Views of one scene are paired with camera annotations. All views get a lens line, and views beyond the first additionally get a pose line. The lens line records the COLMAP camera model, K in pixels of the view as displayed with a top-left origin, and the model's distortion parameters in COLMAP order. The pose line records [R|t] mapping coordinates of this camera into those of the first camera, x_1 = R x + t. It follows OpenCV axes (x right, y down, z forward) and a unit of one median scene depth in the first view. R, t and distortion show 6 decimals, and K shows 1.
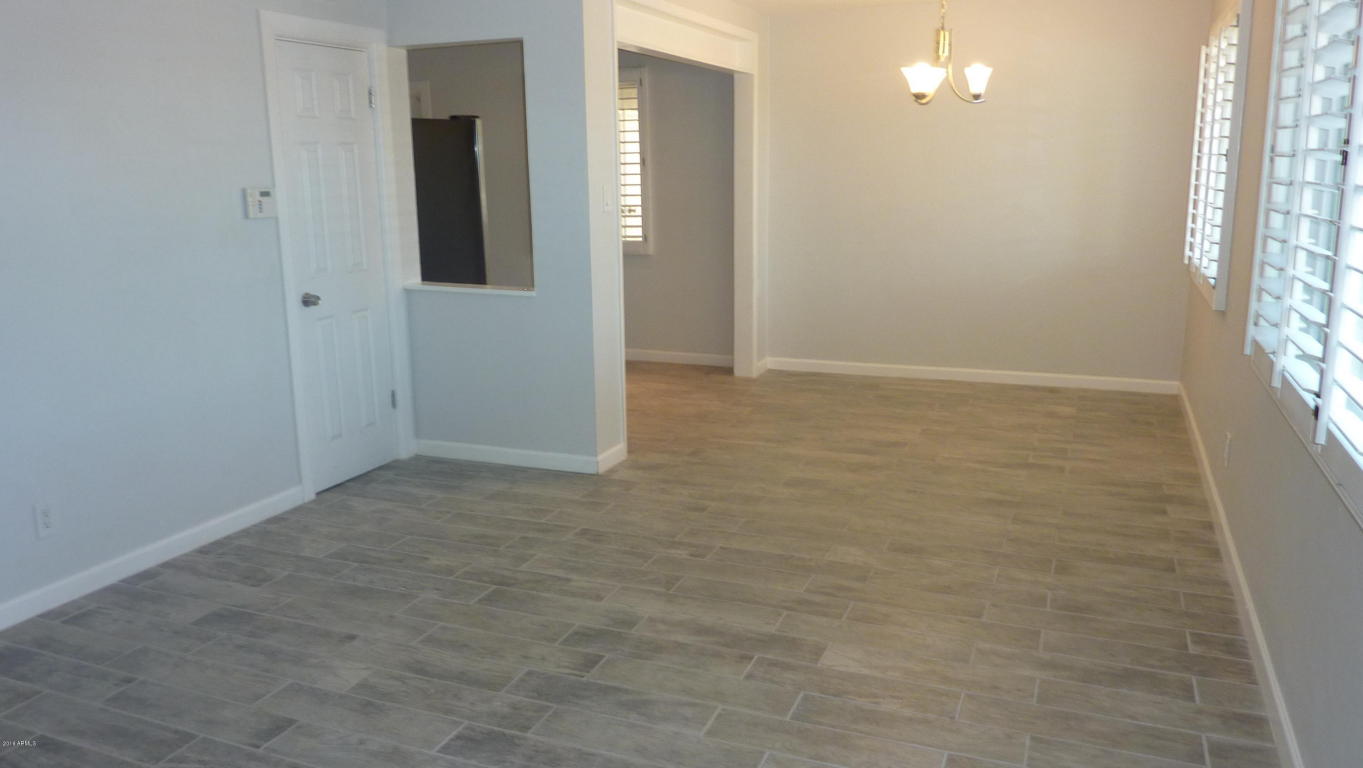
lens RADIAL K [[1024.1, 0, 681.5], [0, 1024.1, 384.0], [0, 0, 1]] dist [0.008943, -0.052433]
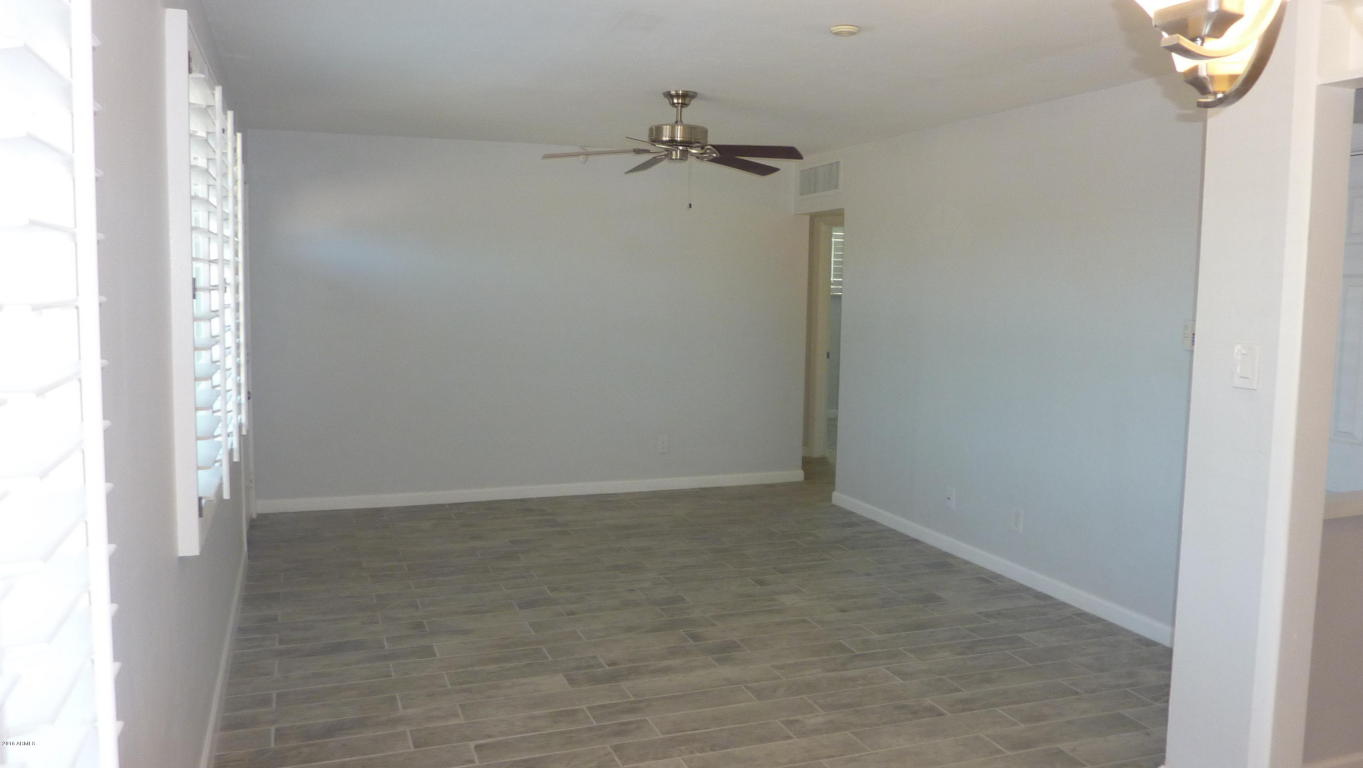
lens RADIAL K [[1024.1, 0, 681.5], [0, 1024.1, 384.0], [0, 0, 1]] dist [0.008943, -0.052433]
pose [[-0.736490, 0.064670, -0.673351, 0.798404], [-0.149811, 0.955108, 0.255588, -0.395160], [0.659651, 0.289113, -0.693739, 1.736160]]
